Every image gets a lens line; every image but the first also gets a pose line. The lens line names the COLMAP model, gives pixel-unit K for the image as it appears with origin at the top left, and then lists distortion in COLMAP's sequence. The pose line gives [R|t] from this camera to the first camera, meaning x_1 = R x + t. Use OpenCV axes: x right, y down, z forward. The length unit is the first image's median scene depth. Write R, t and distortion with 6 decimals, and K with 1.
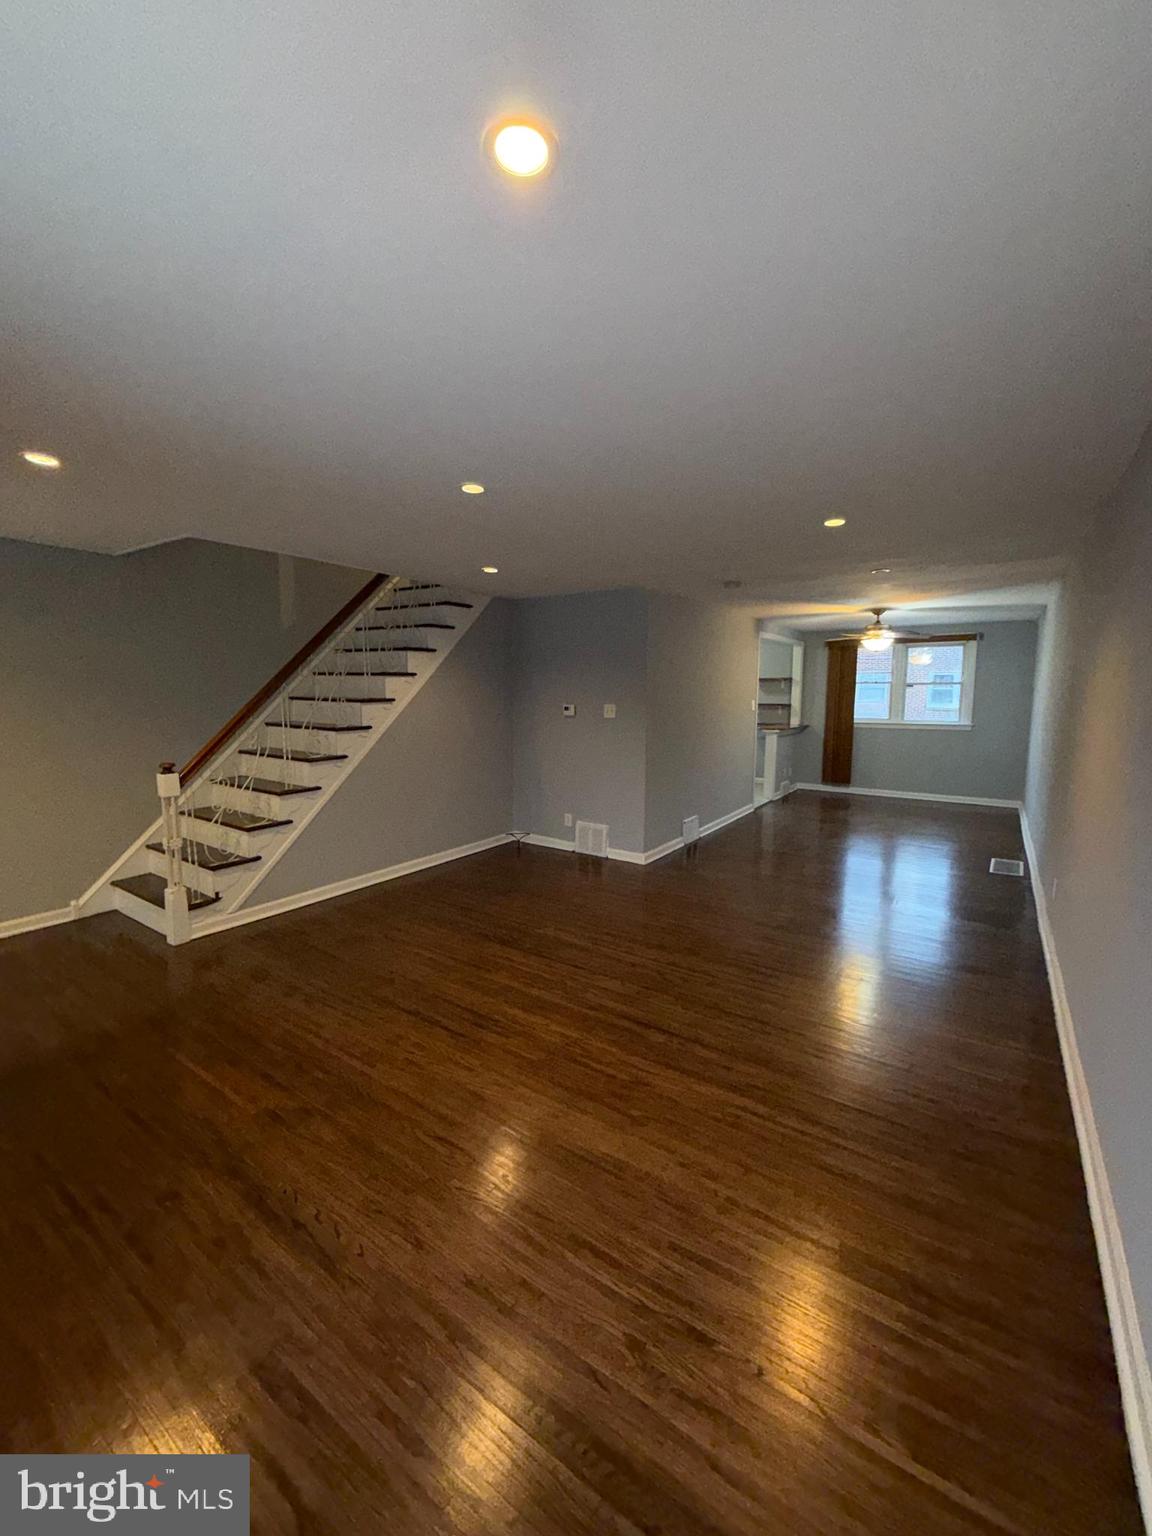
lens RADIAL K [[613.6, 0, 573.8], [0, 613.6, 760.8], [0, 0, 1]] dist [0.002724, -0.000144]
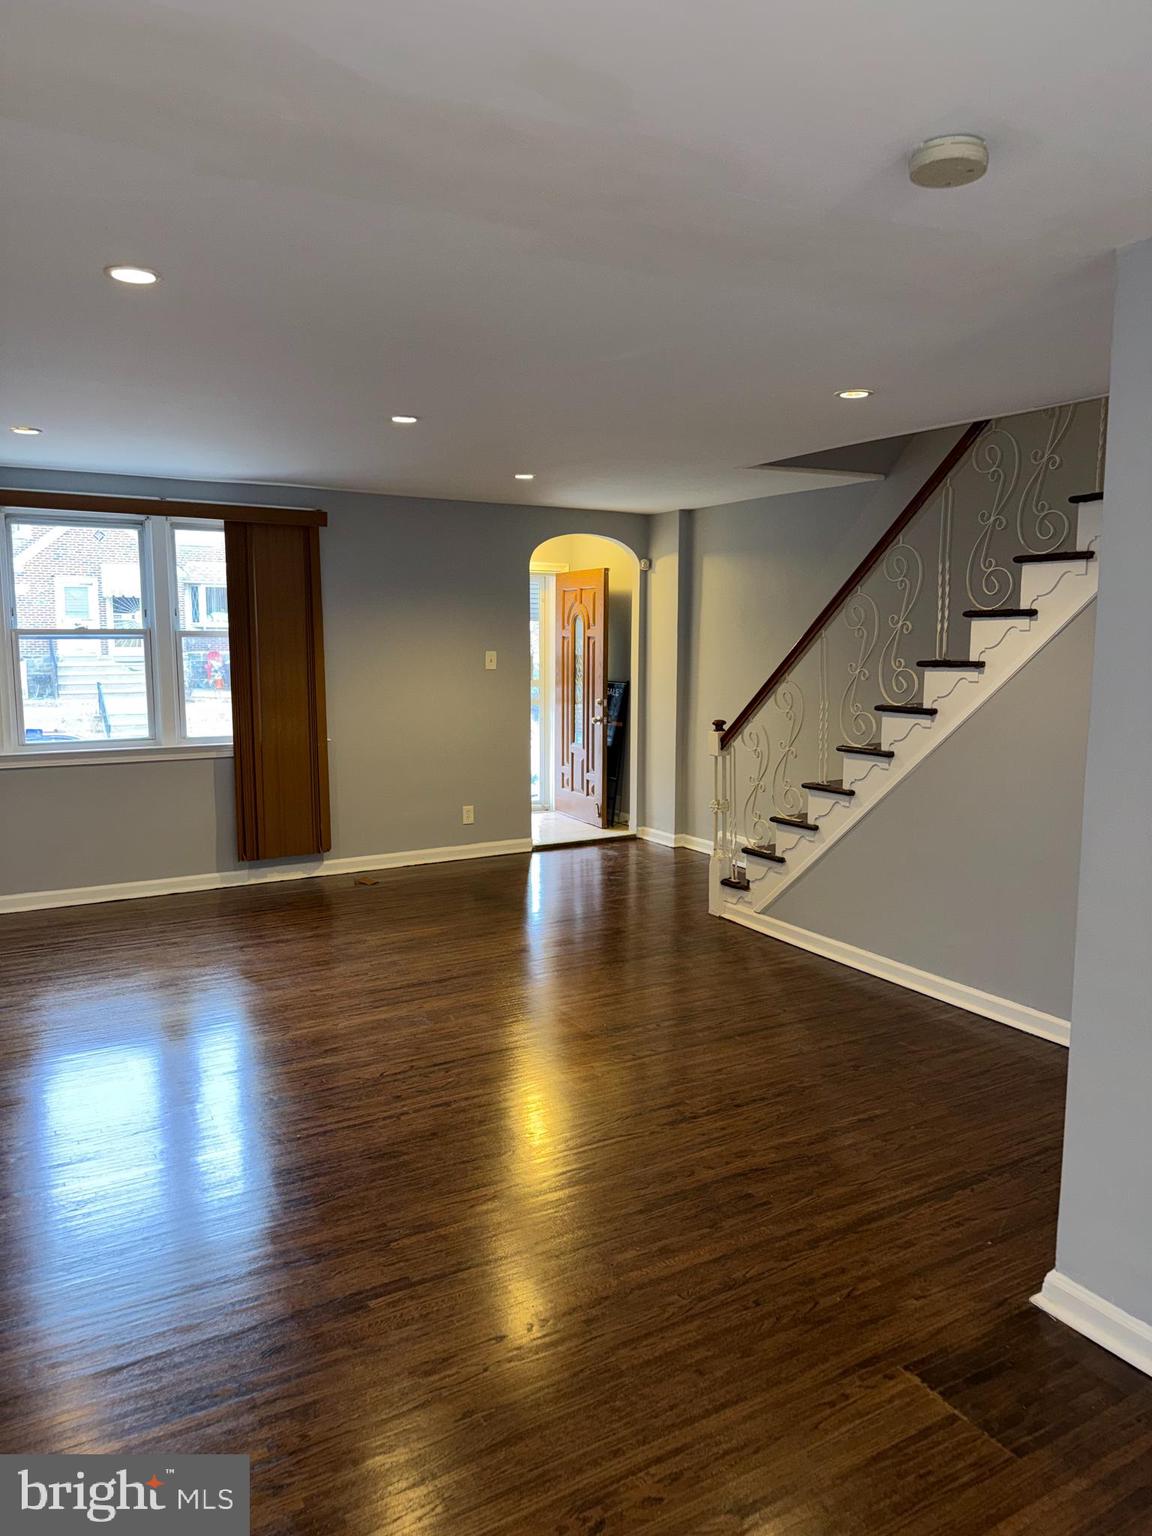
lens RADIAL K [[1069.5, 0, 579.8], [0, 1069.5, 759.4], [0, 0, 1]] dist [0.122846, -0.152601]
pose [[-0.414481, 0.104752, -0.904009, 0.612272], [-0.112051, 0.979921, 0.164922, -0.122227], [0.903134, 0.169652, -0.394421, 0.978094]]
